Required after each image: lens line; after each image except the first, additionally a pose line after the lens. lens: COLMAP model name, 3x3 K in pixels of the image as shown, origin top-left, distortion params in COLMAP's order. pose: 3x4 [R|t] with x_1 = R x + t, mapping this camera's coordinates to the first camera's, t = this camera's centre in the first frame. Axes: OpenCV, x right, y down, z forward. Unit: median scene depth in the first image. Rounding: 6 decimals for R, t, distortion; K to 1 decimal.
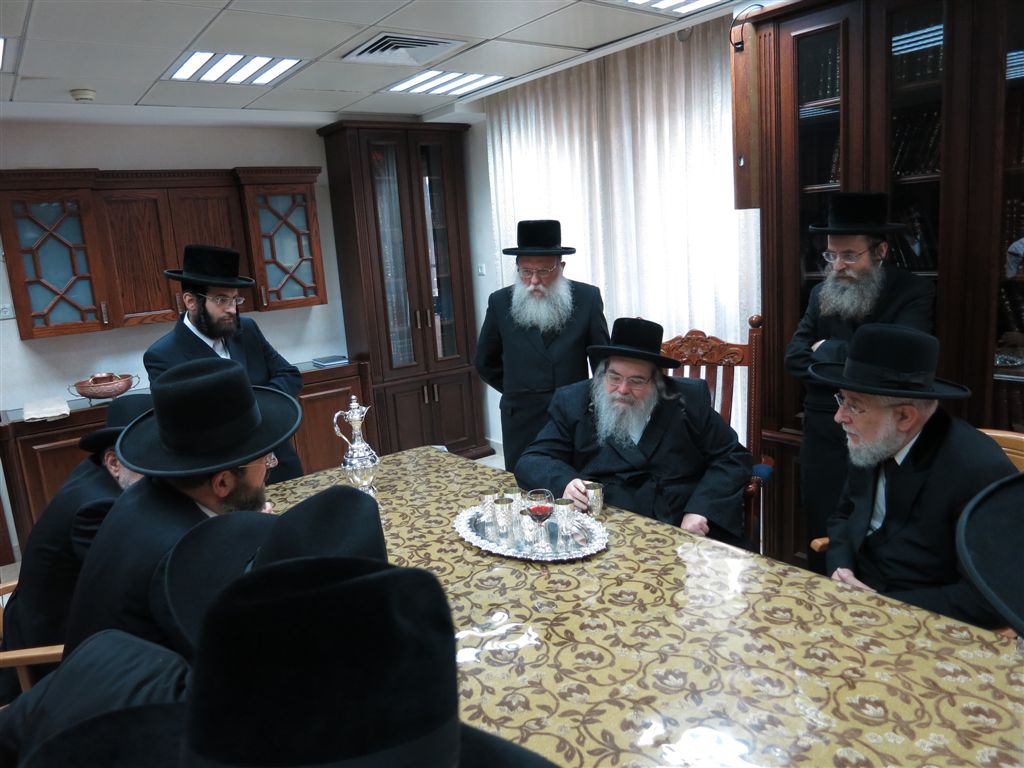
lens RADIAL K [[735.3, 0, 512.0], [0, 735.3, 384.0], [0, 0, 1]] dist [-0.051539, 0.018281]
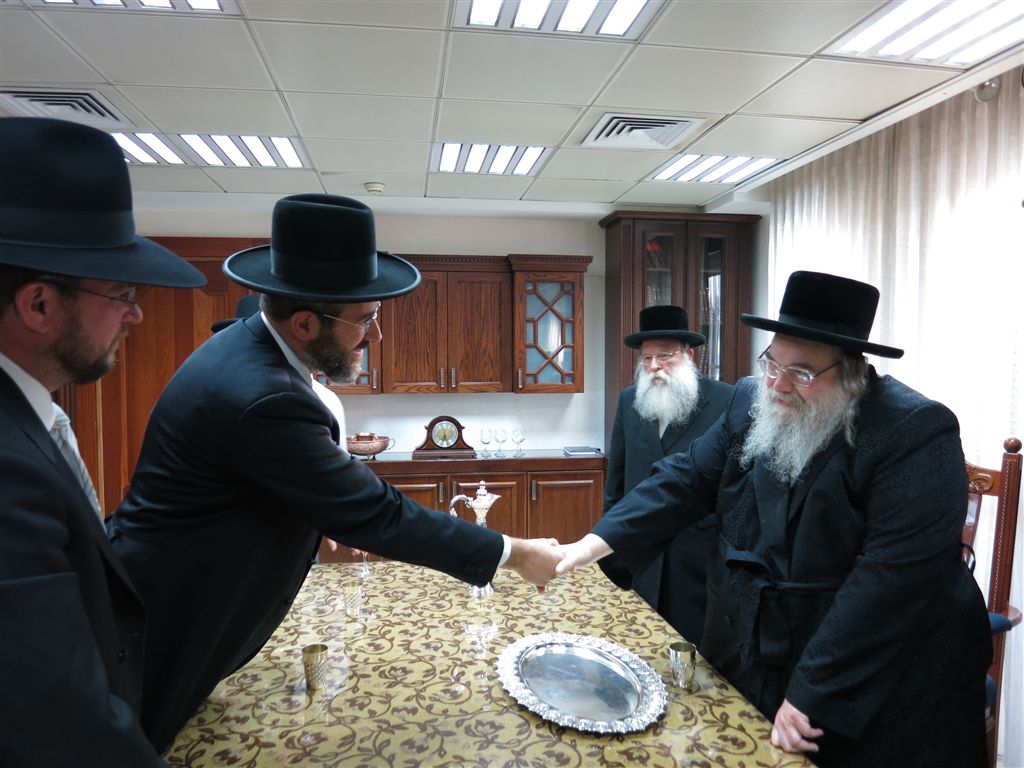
lens RADIAL K [[735.2, 0, 507.7], [0, 735.2, 385.6], [0, 0, 1]] dist [-0.050884, 0.020582]
pose [[0.879740, 0.091269, -0.466613, 0.128513], [-0.152302, 0.983785, -0.094720, -0.011131], [0.450401, 0.154395, 0.879375, 0.096871]]
